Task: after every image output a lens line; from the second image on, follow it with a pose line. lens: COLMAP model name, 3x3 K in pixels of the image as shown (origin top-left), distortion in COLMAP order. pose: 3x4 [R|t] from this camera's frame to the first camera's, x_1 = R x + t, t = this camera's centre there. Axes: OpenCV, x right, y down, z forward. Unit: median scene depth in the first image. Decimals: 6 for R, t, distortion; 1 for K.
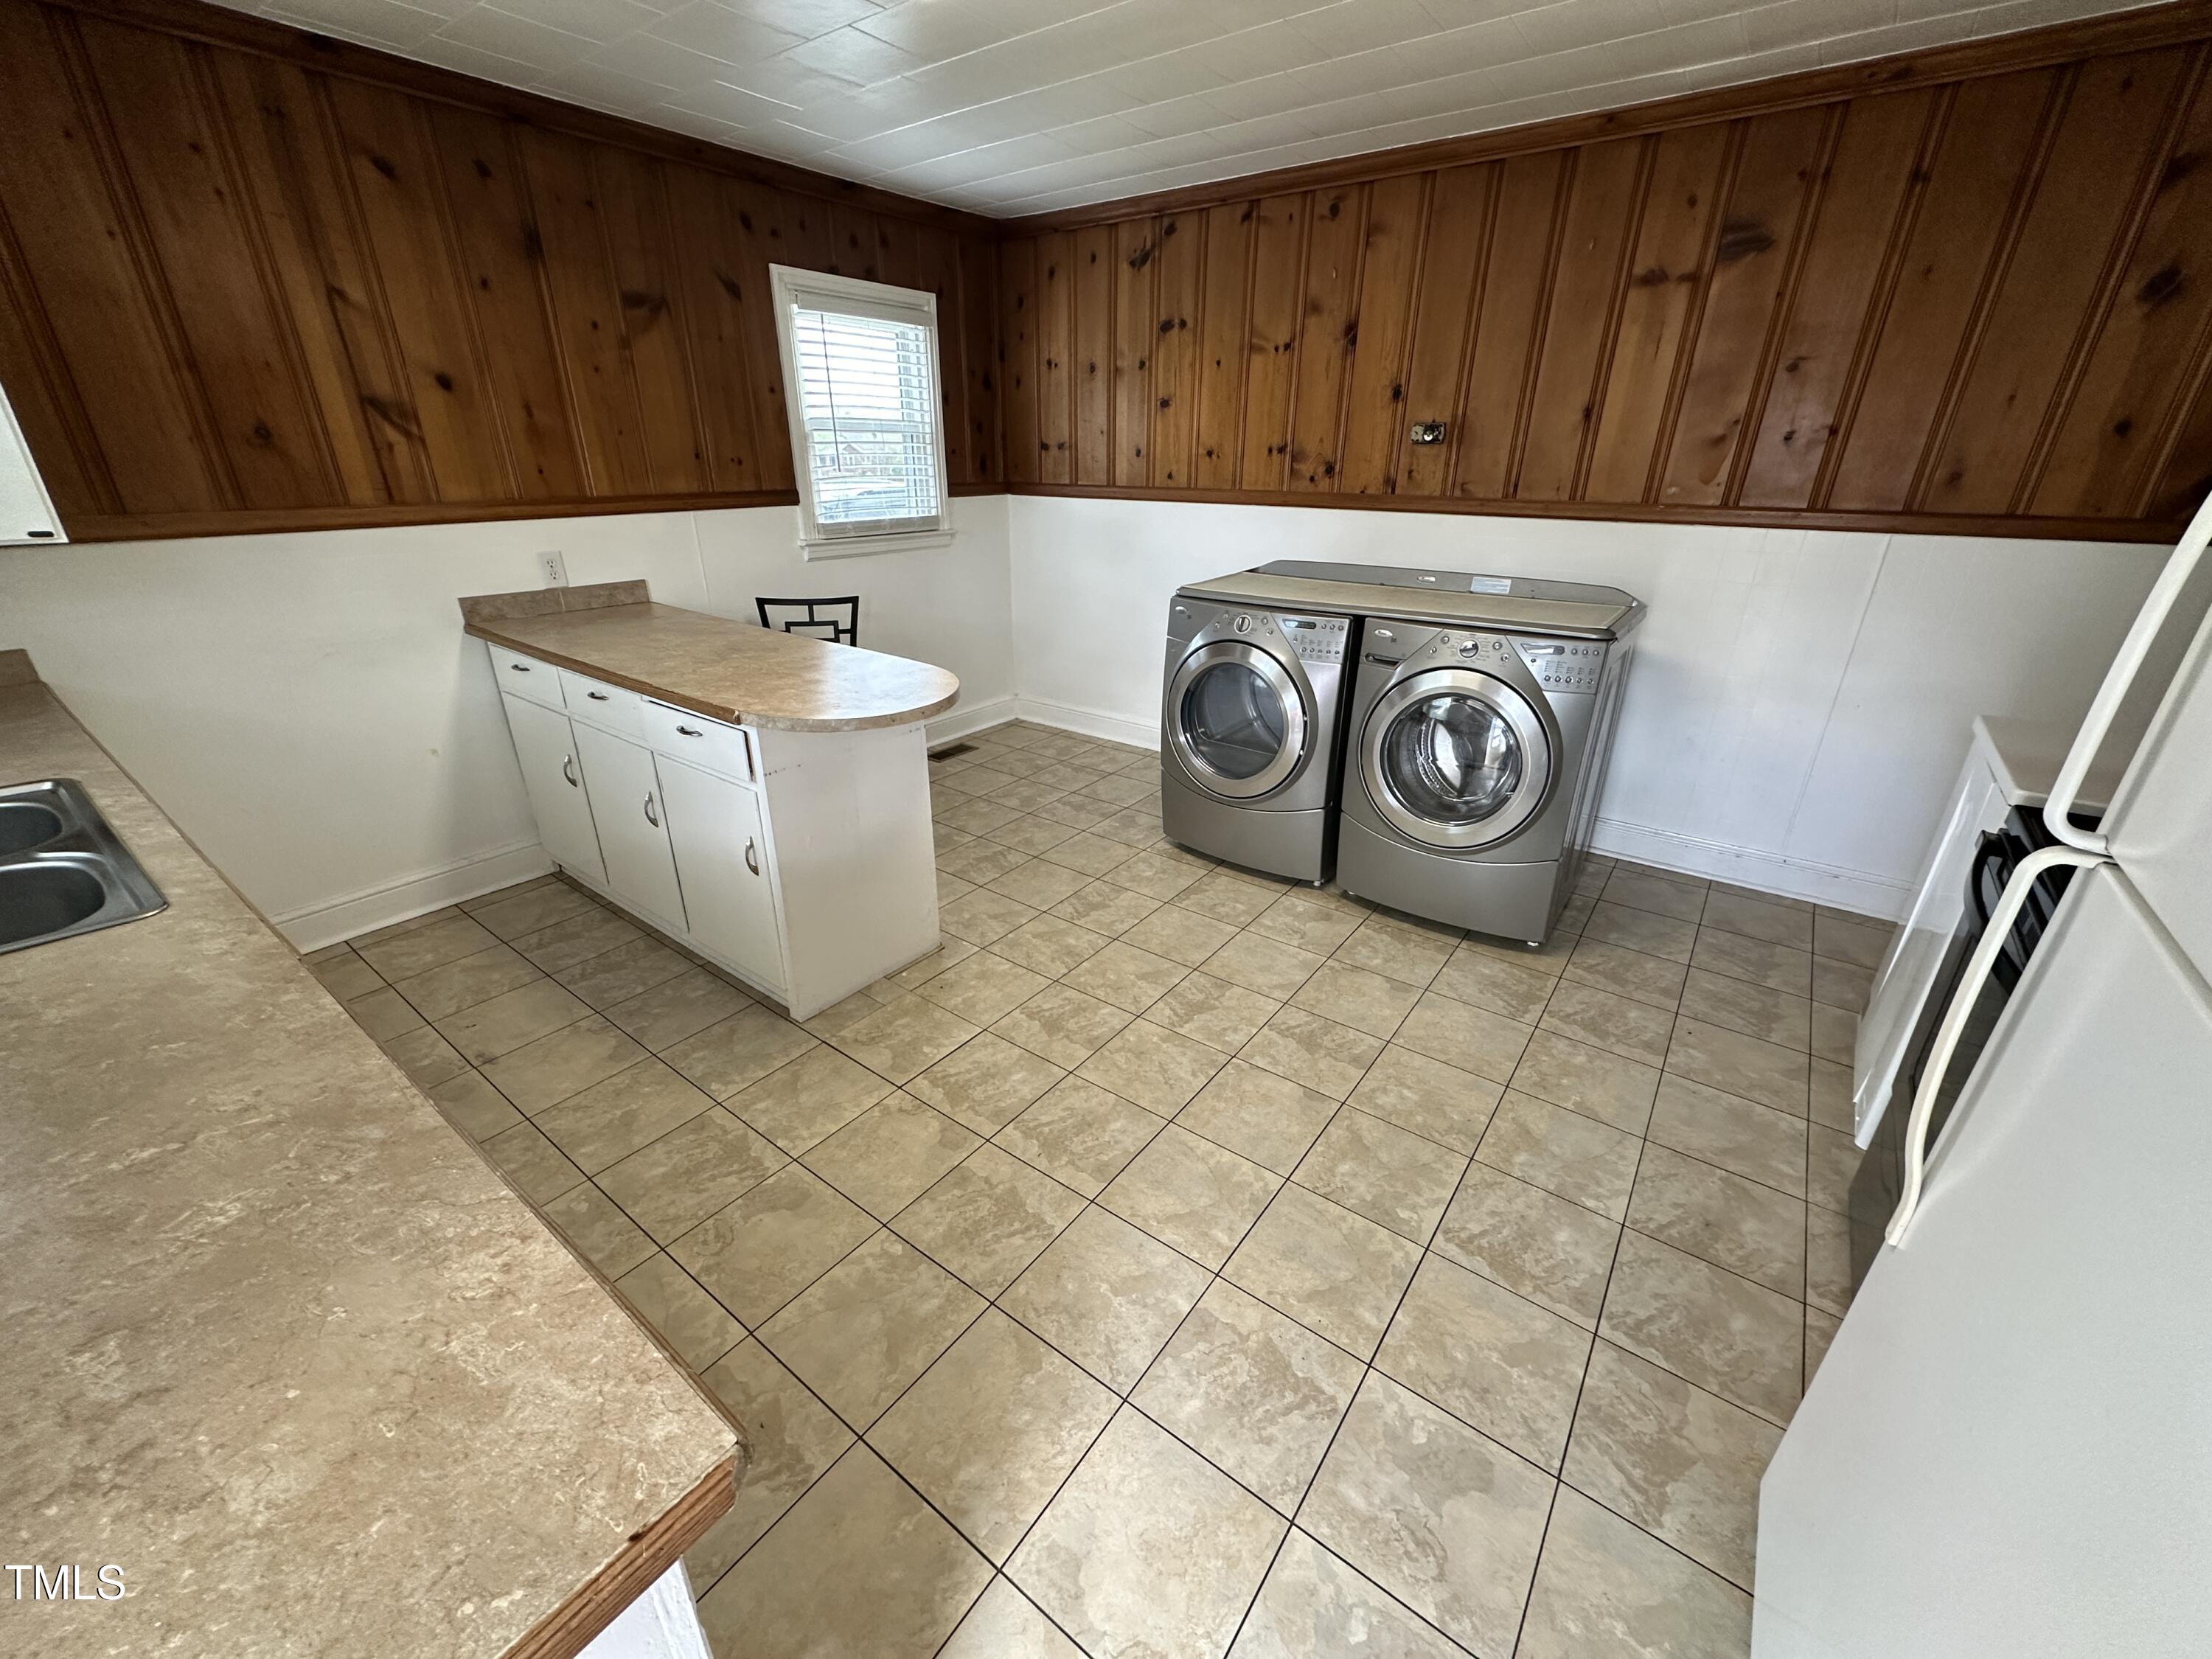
lens RADIAL K [[873.3, 0, 1106.0], [0, 873.3, 829.5], [0, 0, 1]] dist [0.000631, 0.000215]
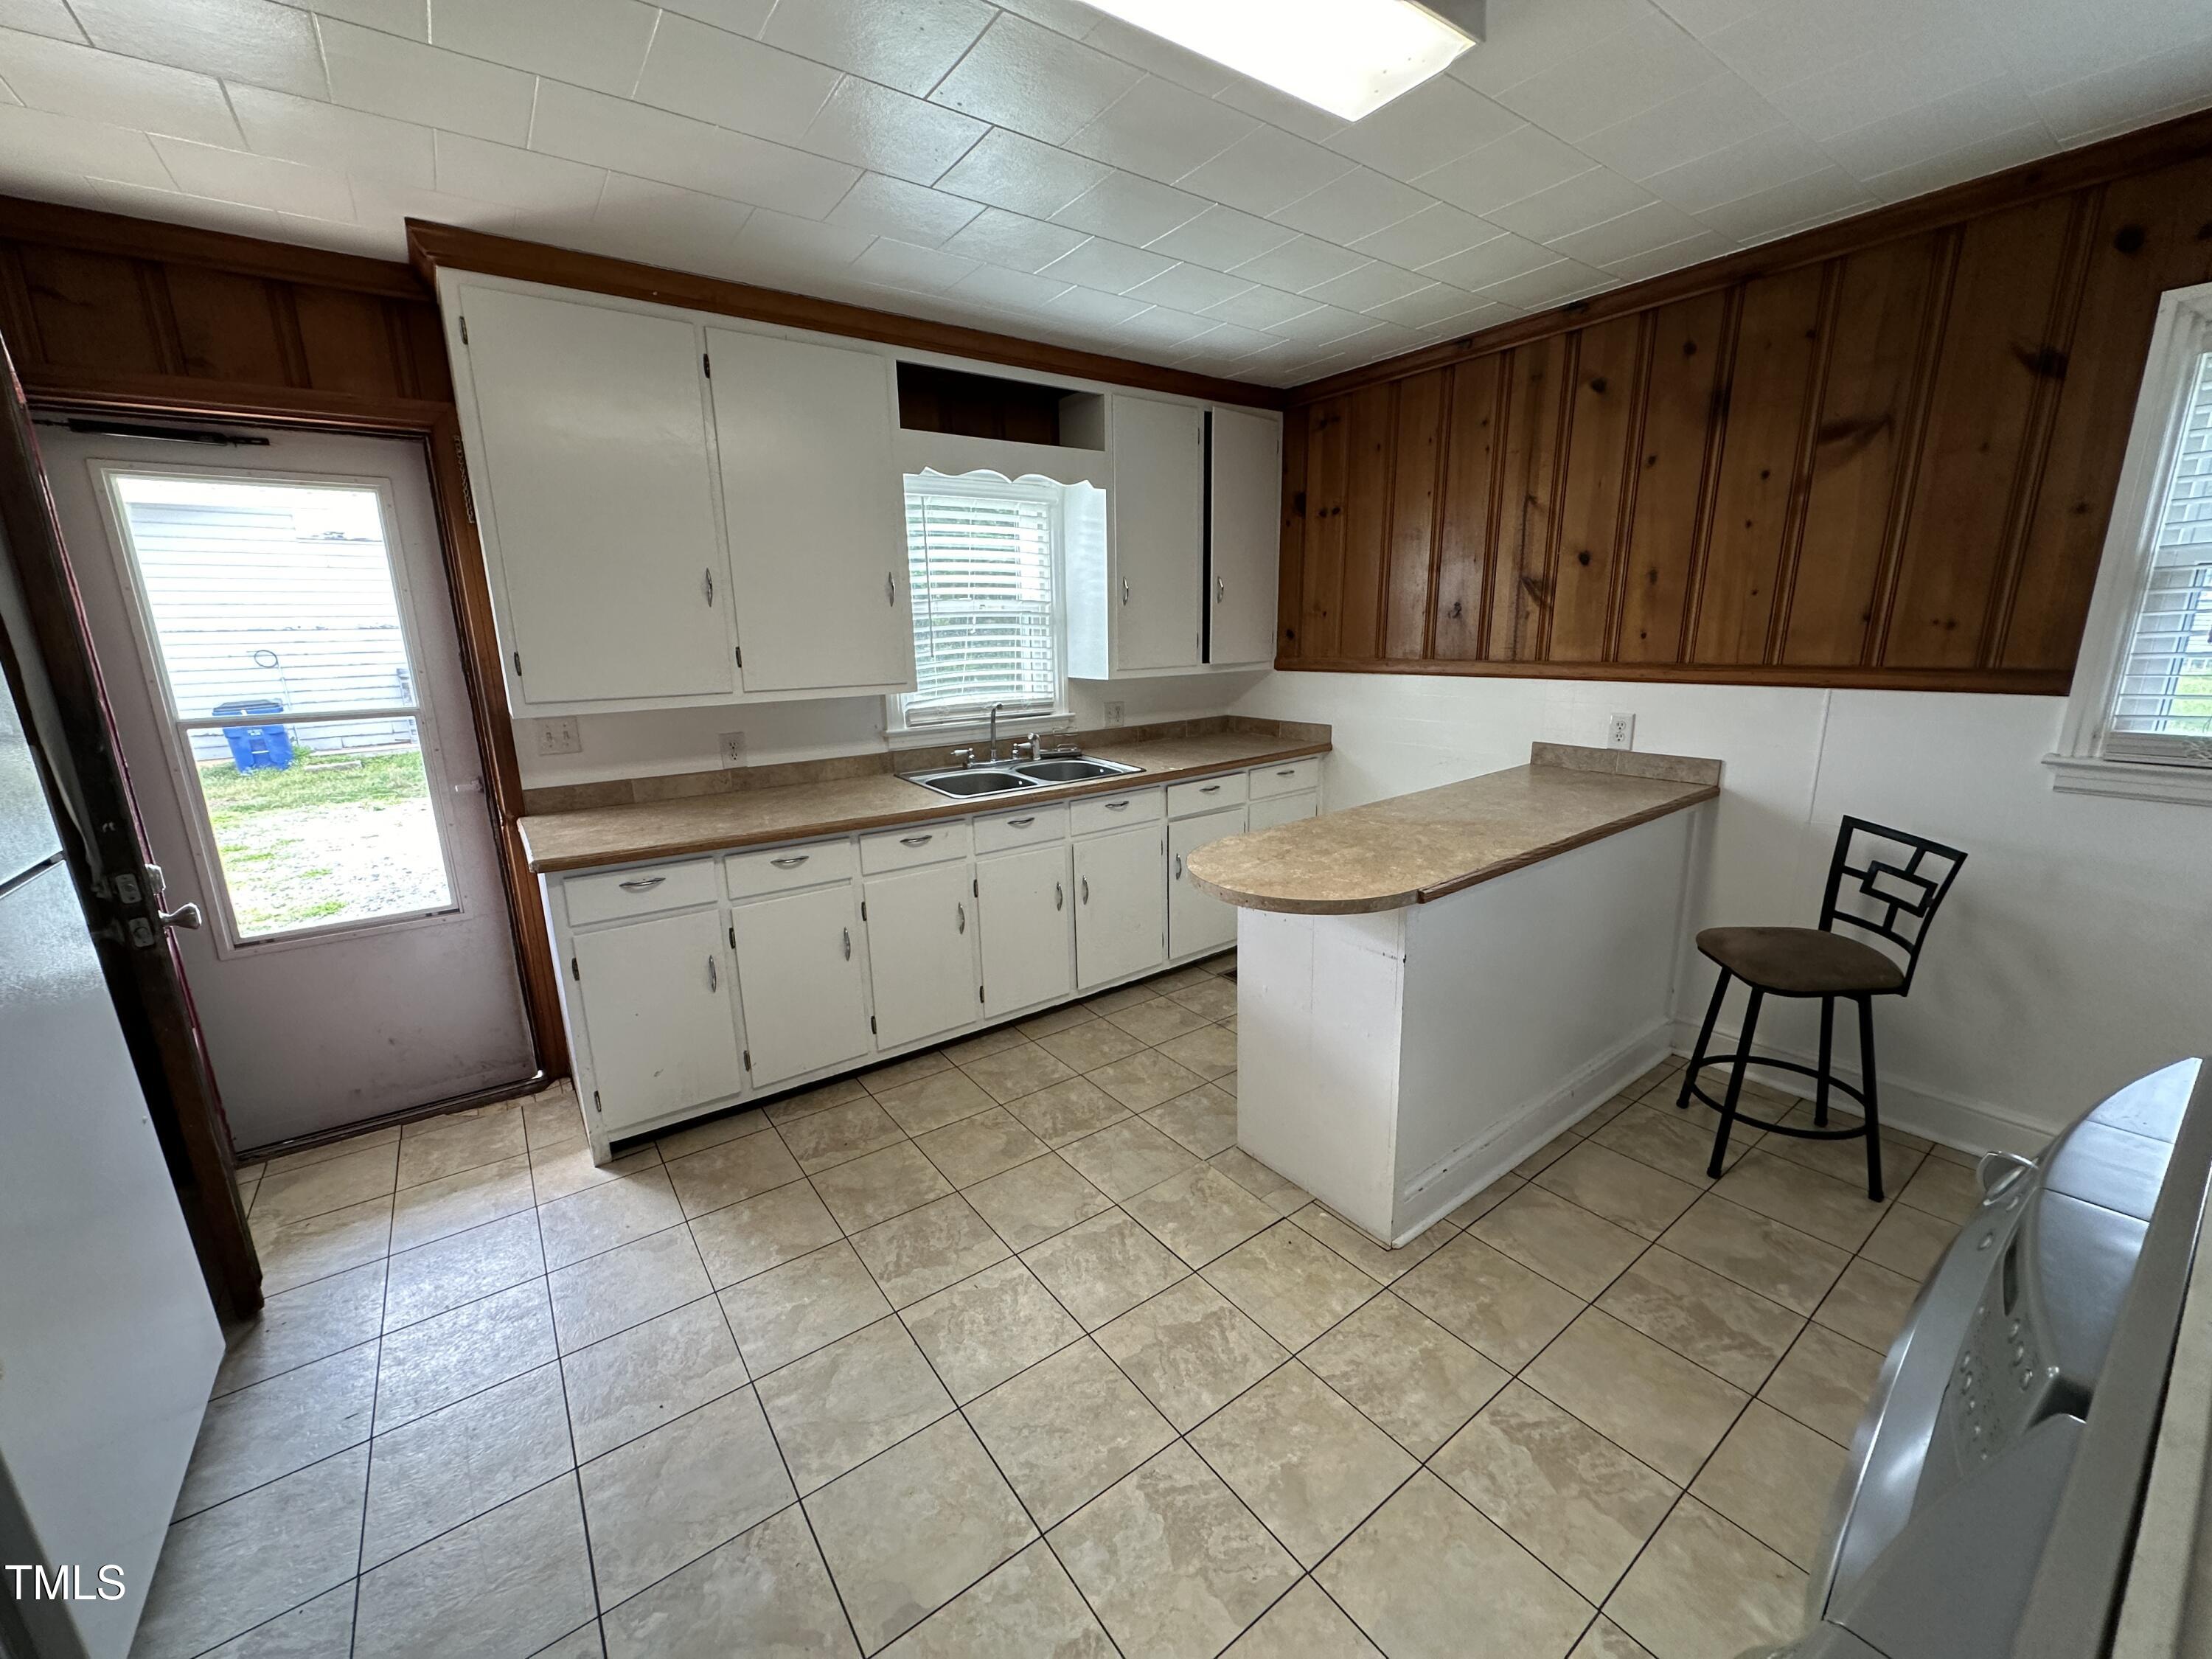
lens RADIAL K [[878.4, 0, 1106.0], [0, 878.4, 829.5], [0, 0, 1]] dist [-0.002750, 0.000186]
pose [[-0.289998, 0.218948, -0.931645, 0.507138], [-0.362698, 0.875716, 0.318703, -0.333729], [0.885636, 0.430329, -0.174544, 0.777078]]
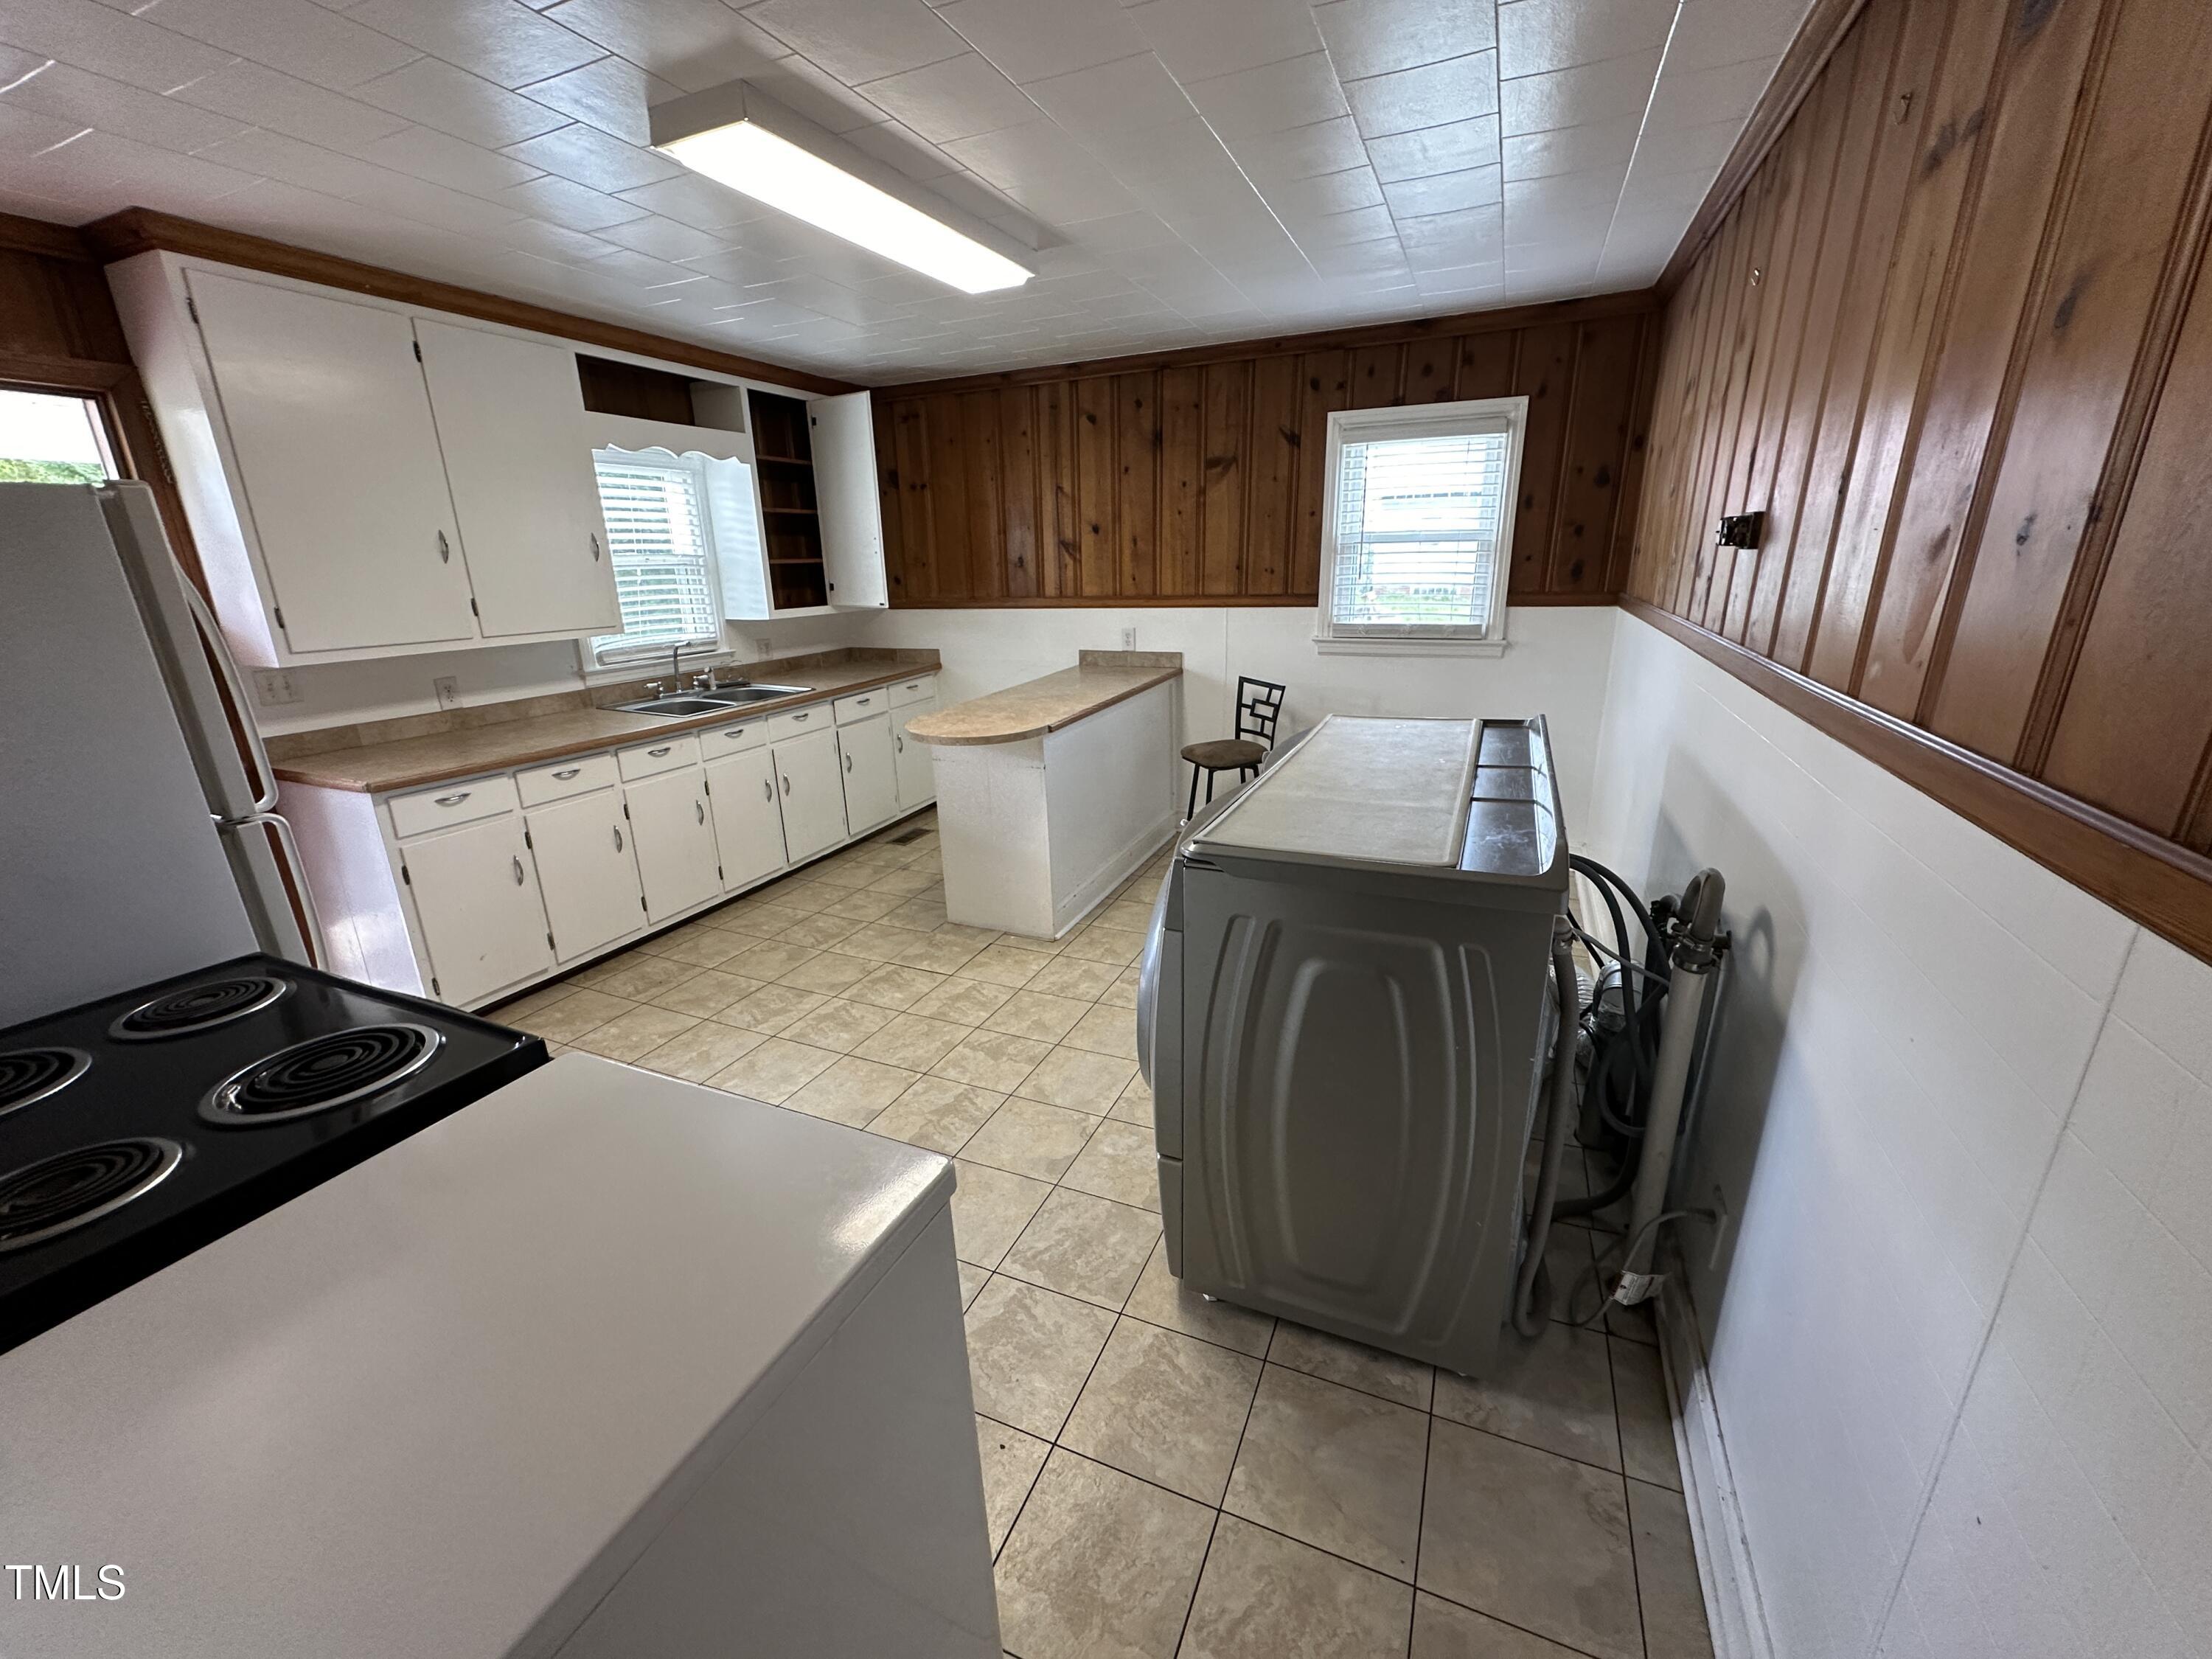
lens RADIAL K [[883.7, 0, 1101.4], [0, 883.7, 825.6], [0, 0, 1]] dist [0.003919, 0.000476]
pose [[0.223918, 0.275553, -0.934843, 1.011711], [-0.364017, 0.913427, 0.182049, -0.287376], [0.904075, 0.299535, 0.304839, 0.628067]]
